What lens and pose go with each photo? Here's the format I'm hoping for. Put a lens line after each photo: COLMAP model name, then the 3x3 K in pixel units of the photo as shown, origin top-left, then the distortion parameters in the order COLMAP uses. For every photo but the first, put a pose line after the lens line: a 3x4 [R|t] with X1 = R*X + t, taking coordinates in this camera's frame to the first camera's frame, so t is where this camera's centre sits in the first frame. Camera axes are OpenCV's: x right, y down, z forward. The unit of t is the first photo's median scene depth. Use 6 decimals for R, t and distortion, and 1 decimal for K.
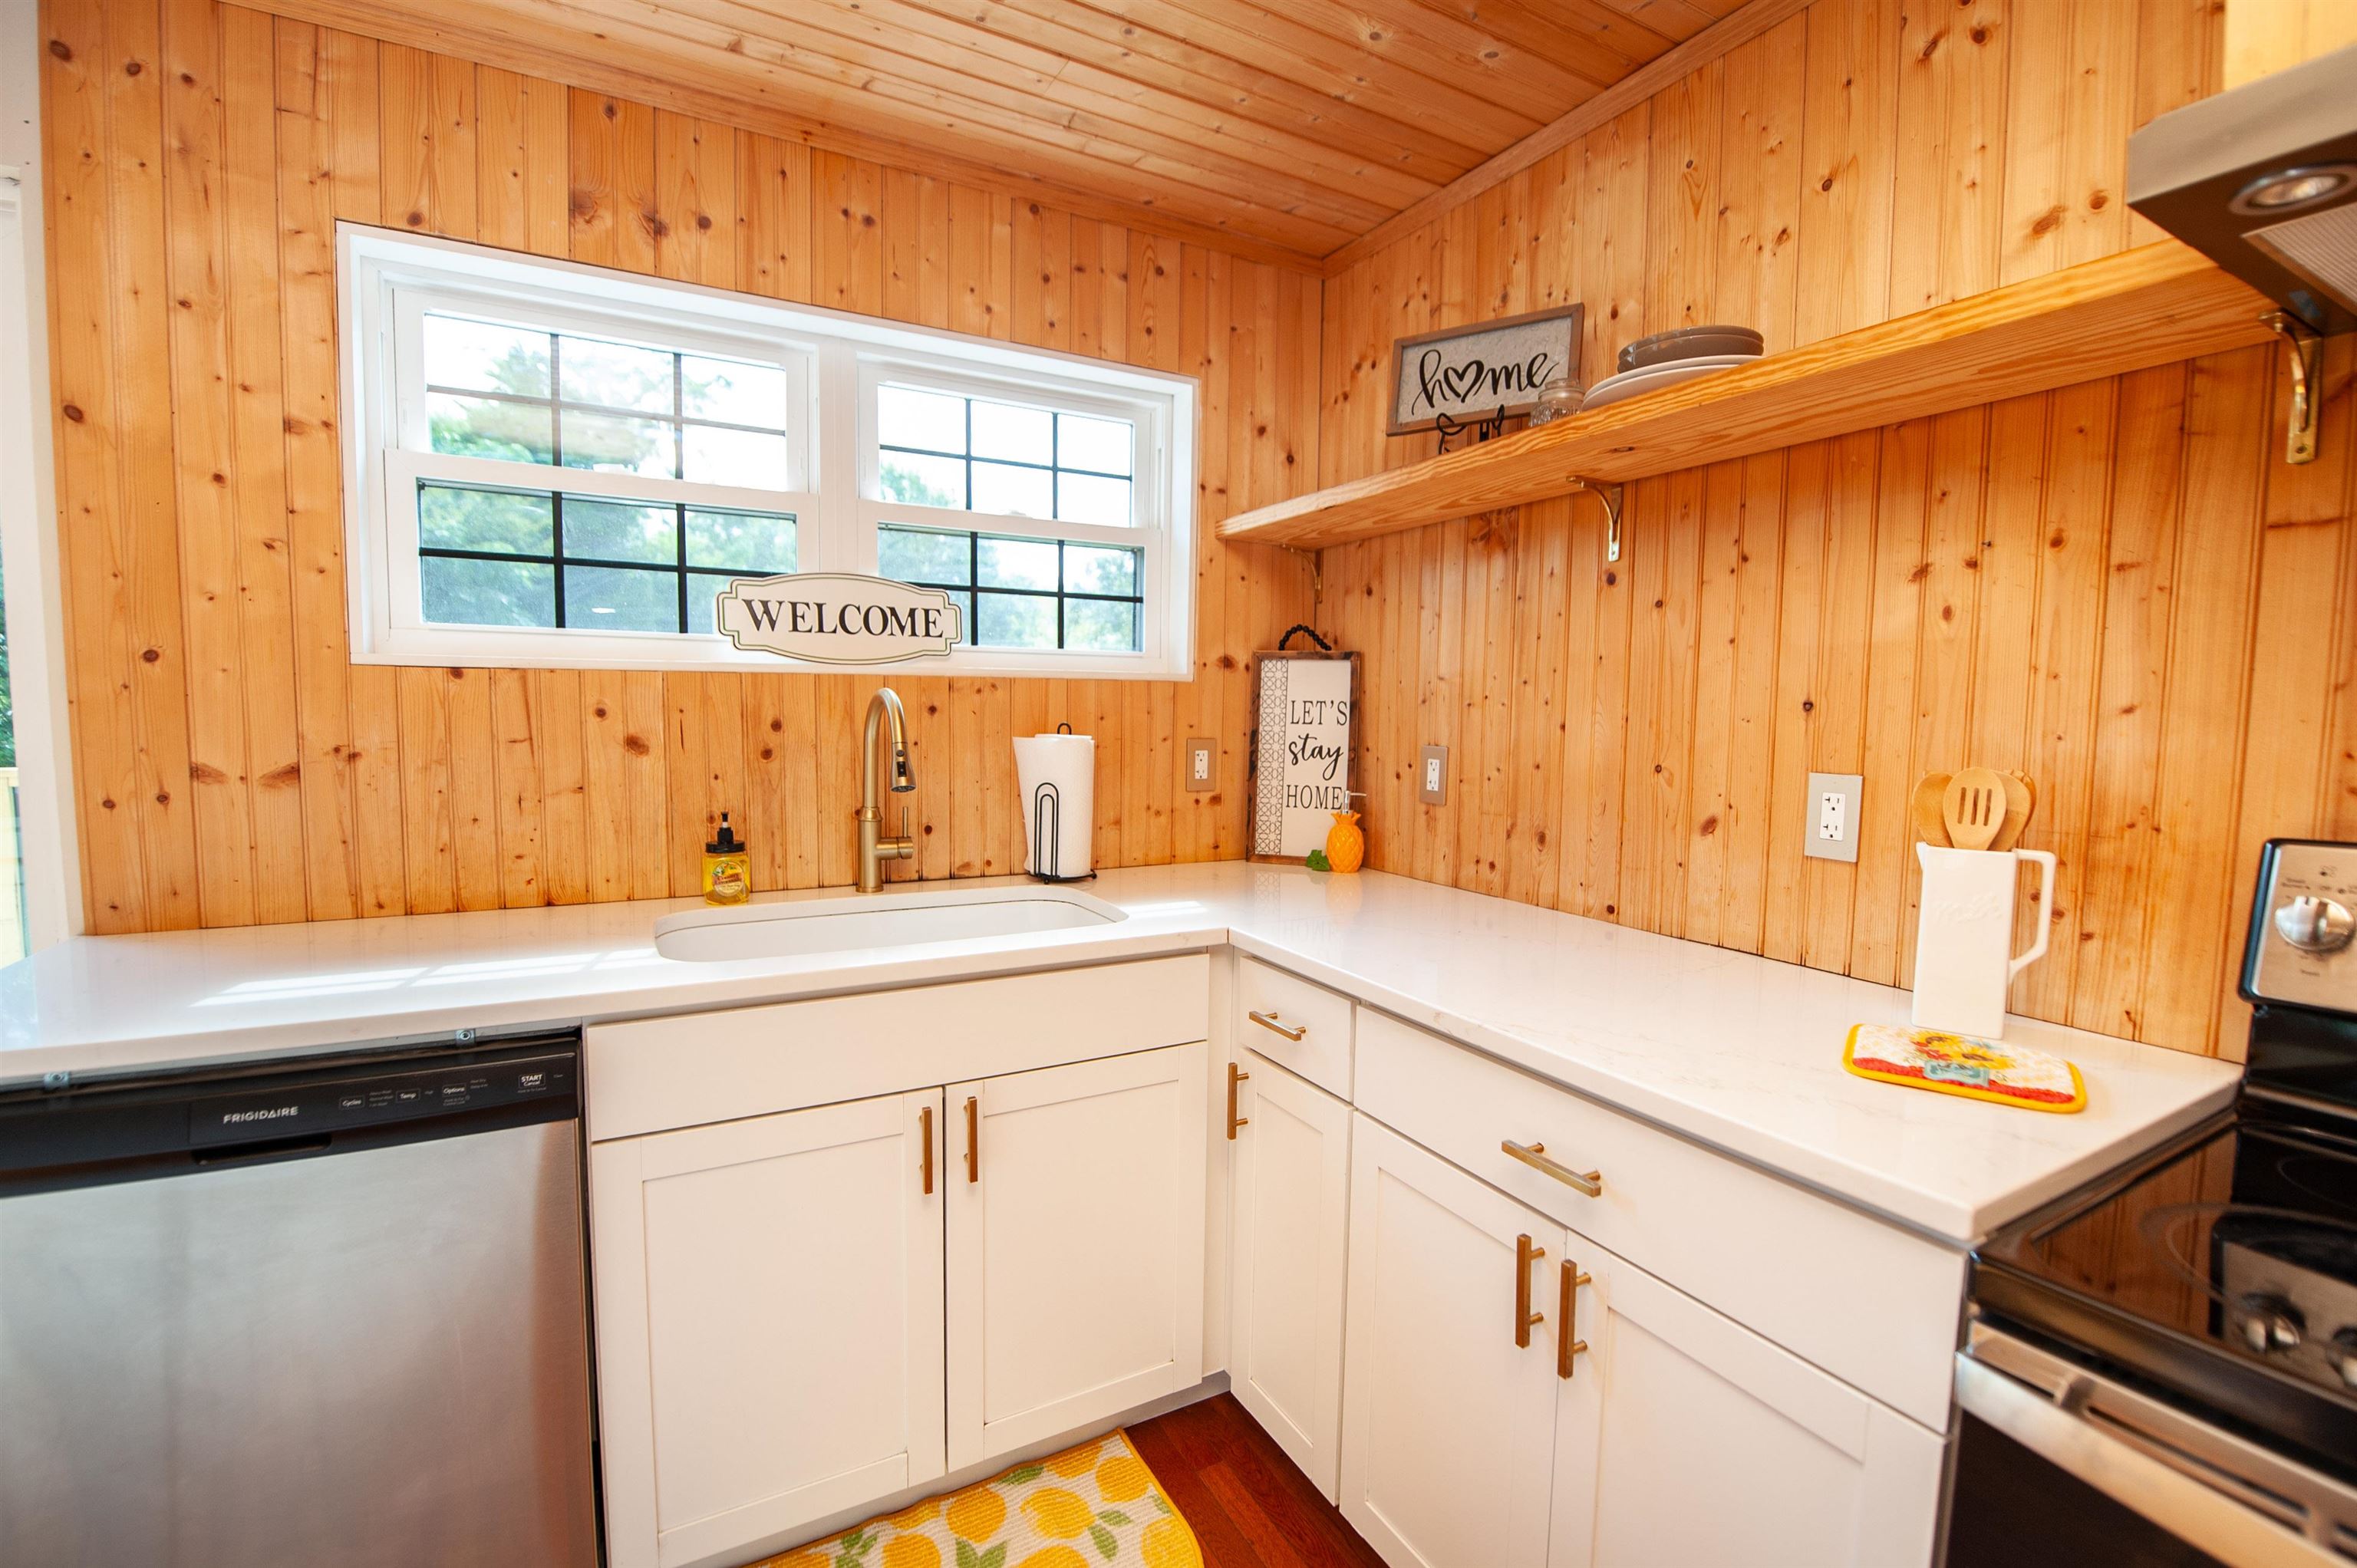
lens RADIAL K [[1018.6, 0, 1183.5], [0, 1018.6, 788.3], [0, 0, 1]] dist [-0.016766, -0.000762]
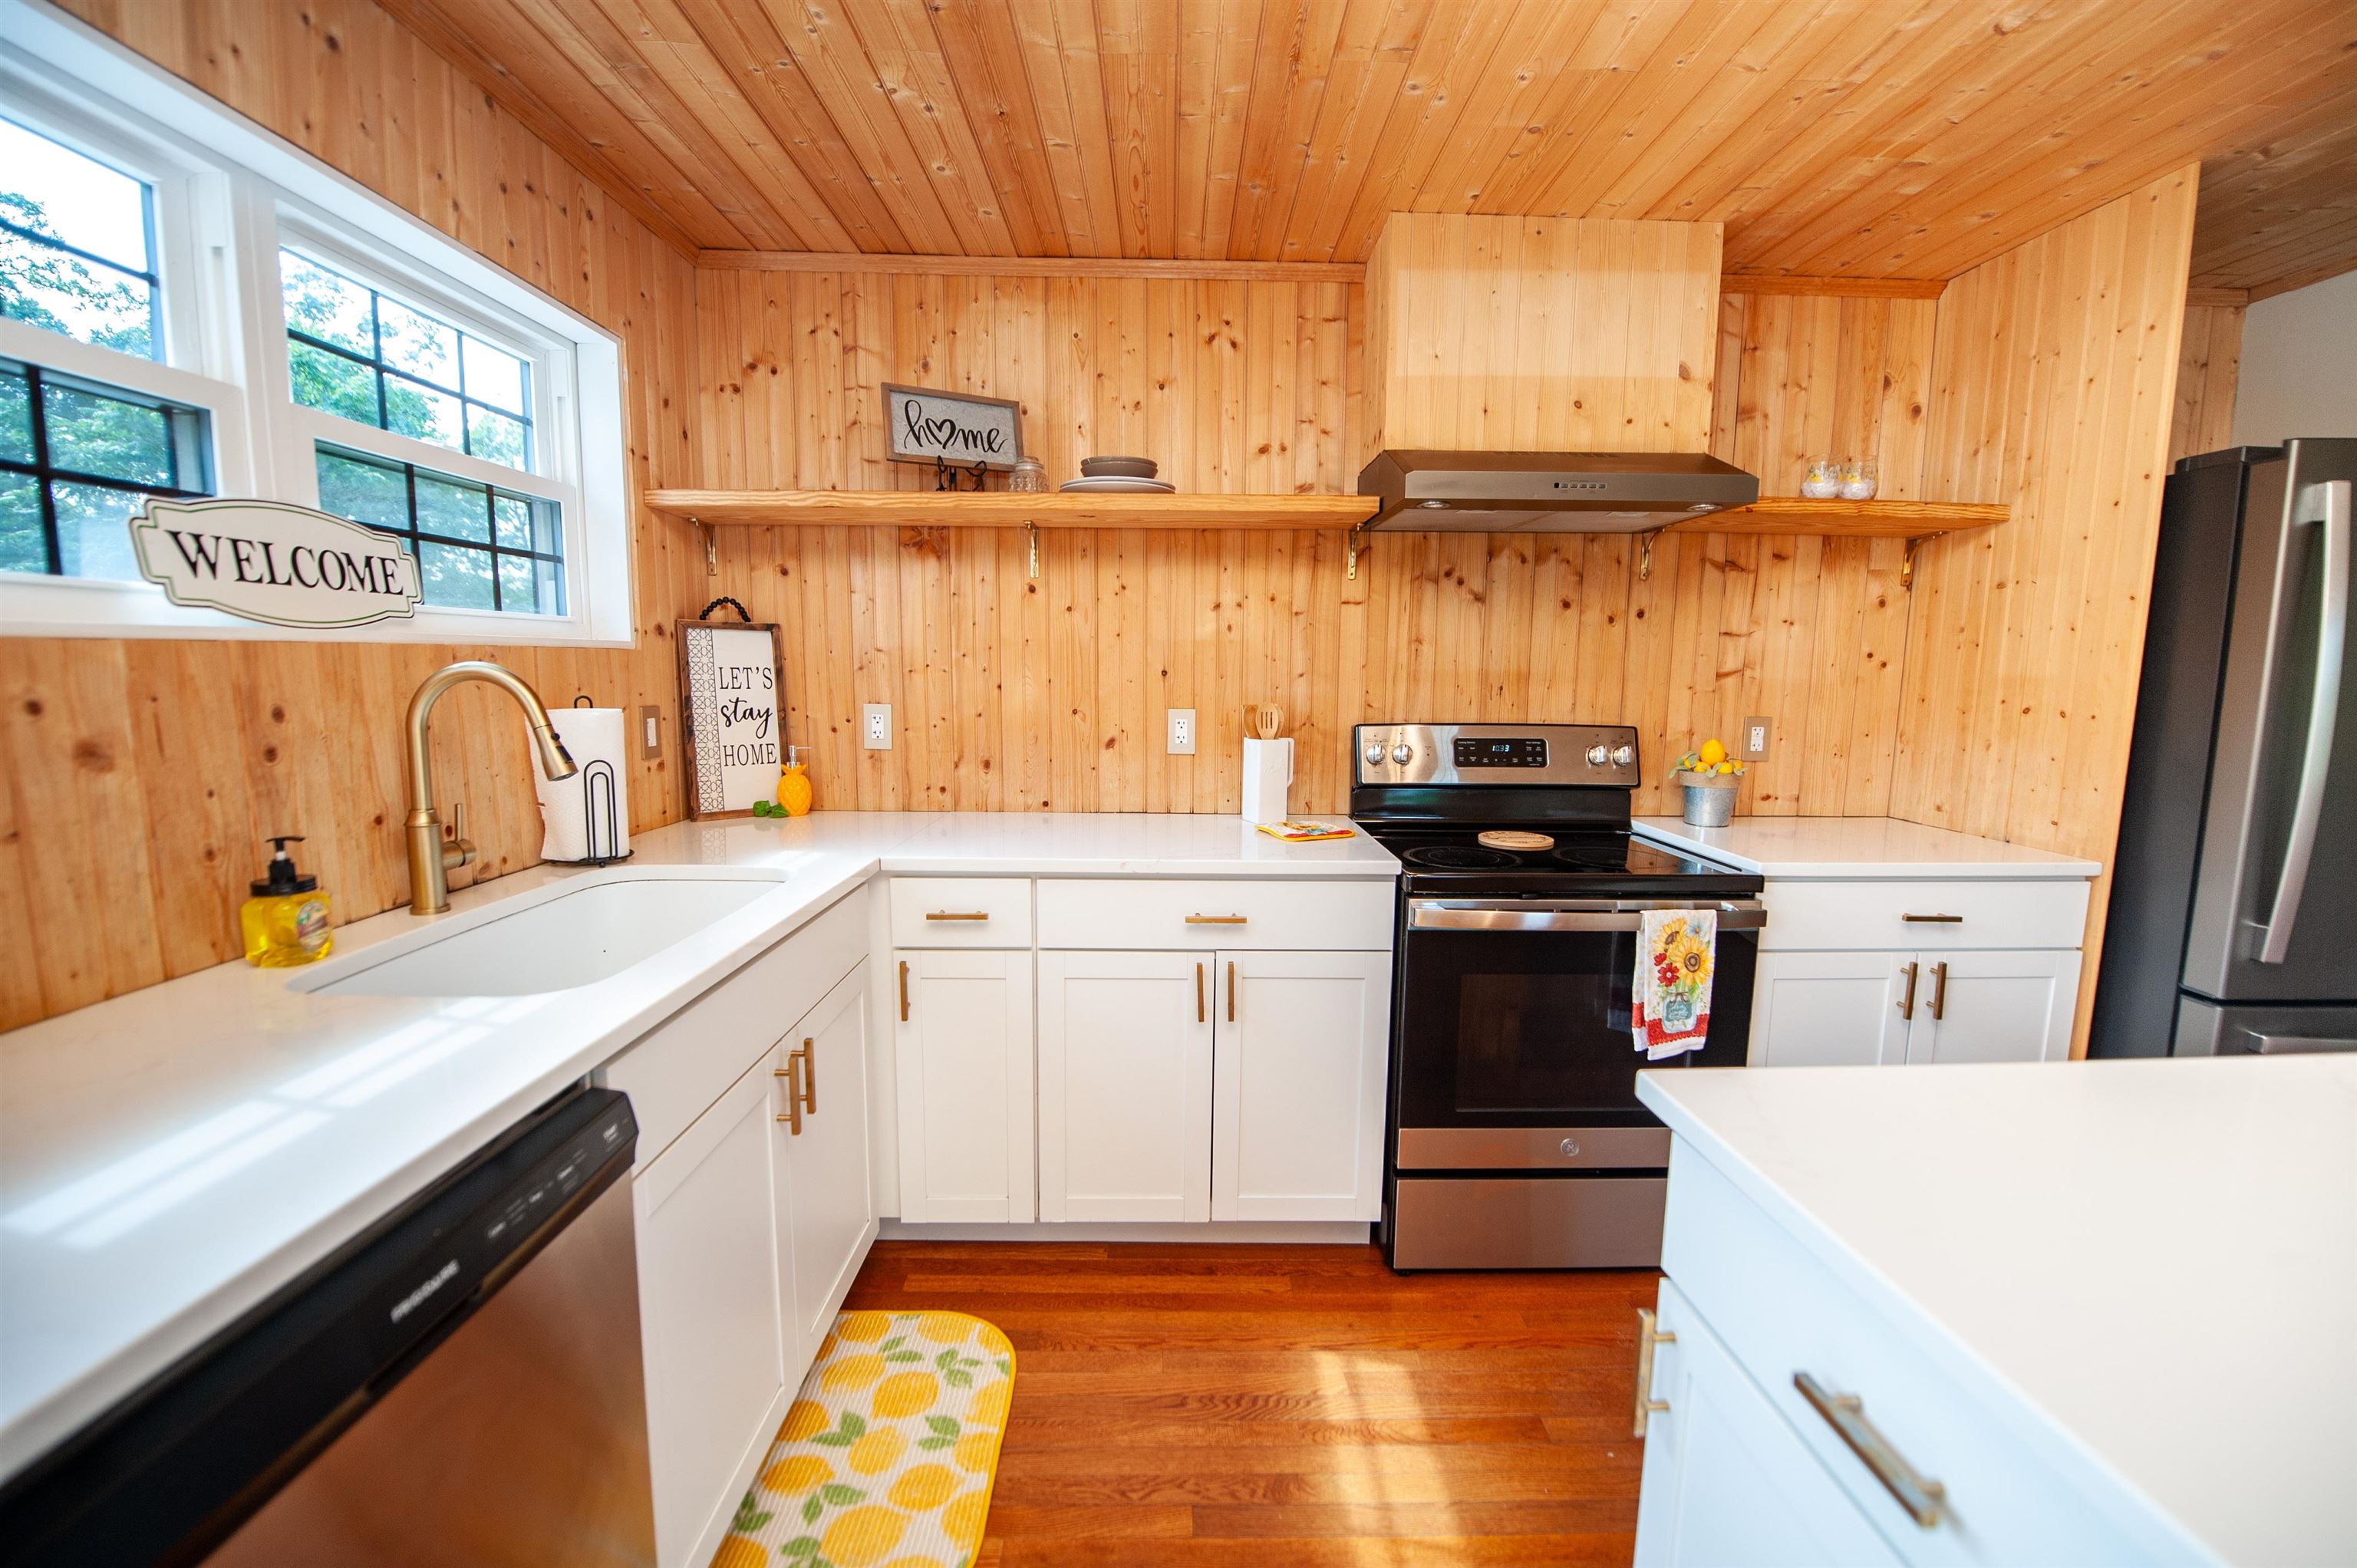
lens RADIAL K [[941.5, 0, 1190.2], [0, 941.5, 790.6], [0, 0, 1]] dist [-0.014265, -0.003109]
pose [[0.466115, -0.122488, 0.876204, -0.664917], [0.066127, 0.992423, 0.103557, -0.032131], [-0.882249, 0.009671, 0.470683, 0.113633]]
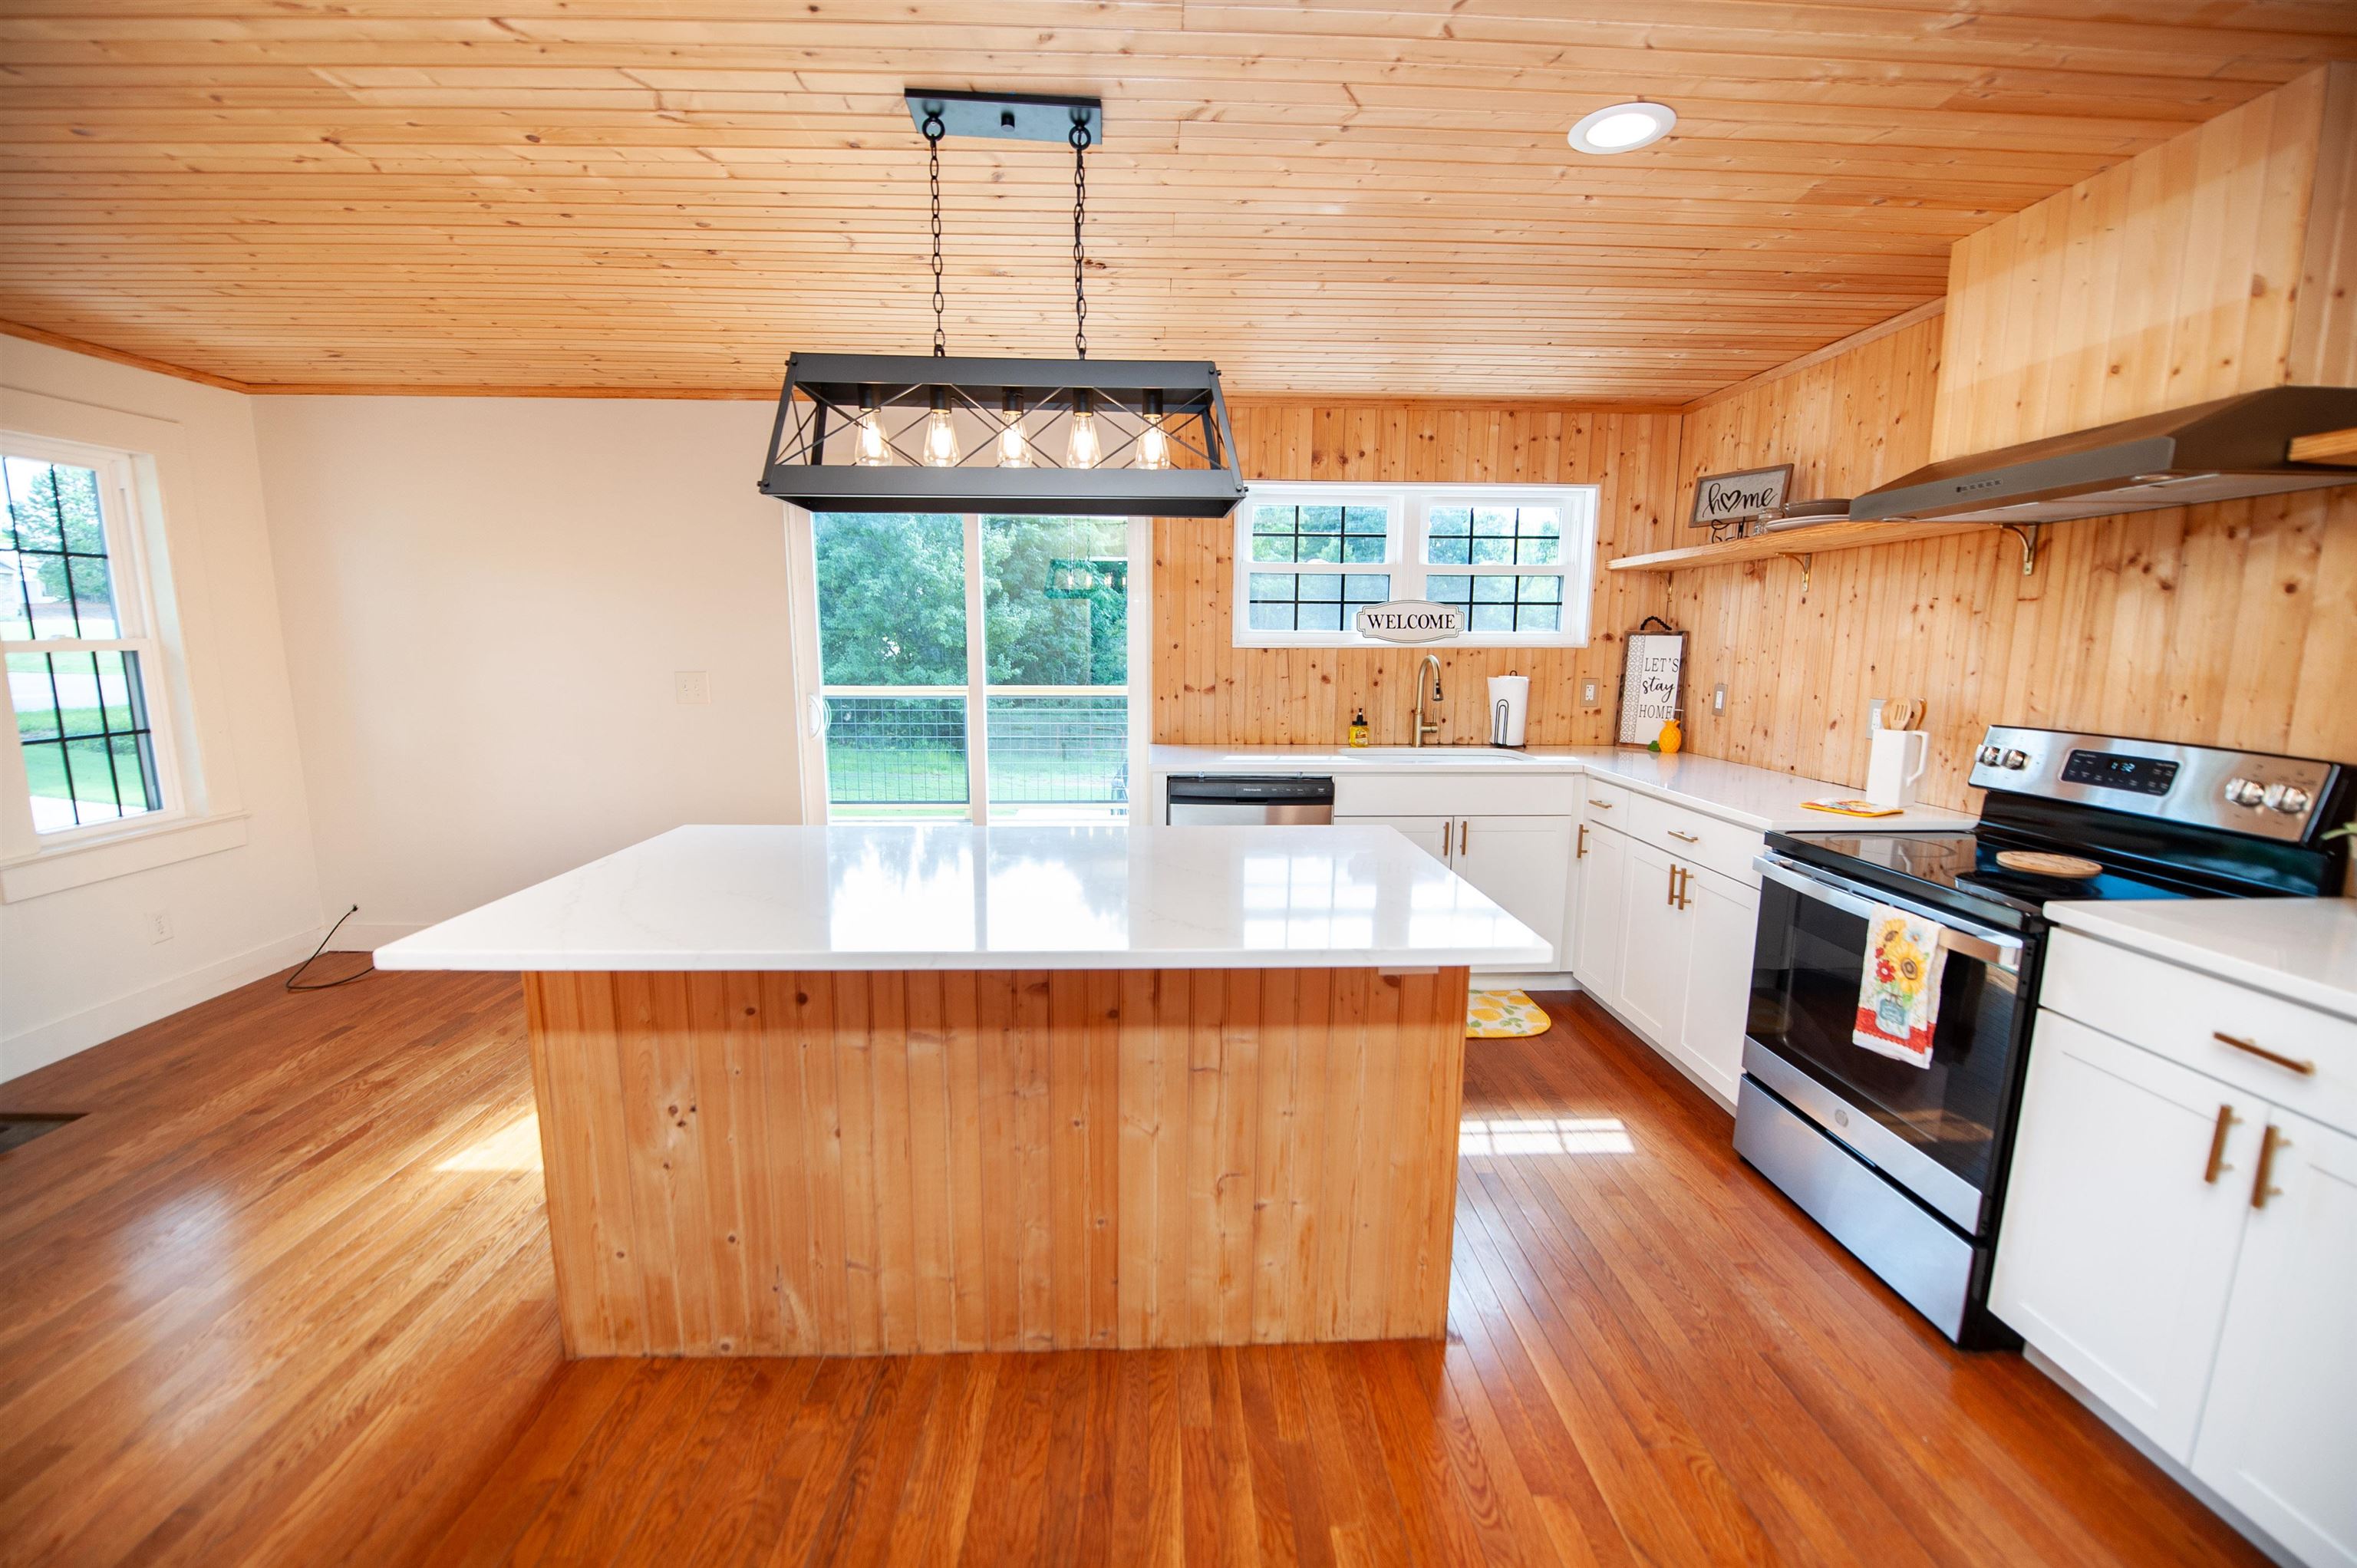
lens RADIAL K [[941.5, 0, 1190.2], [0, 941.5, 790.6], [0, 0, 1]] dist [-0.014265, -0.003109]
pose [[0.895975, 0.062085, -0.439743, 0.155049], [-0.027667, 0.996060, 0.084256, 0.037456], [0.443242, -0.063325, 0.894163, -1.056170]]
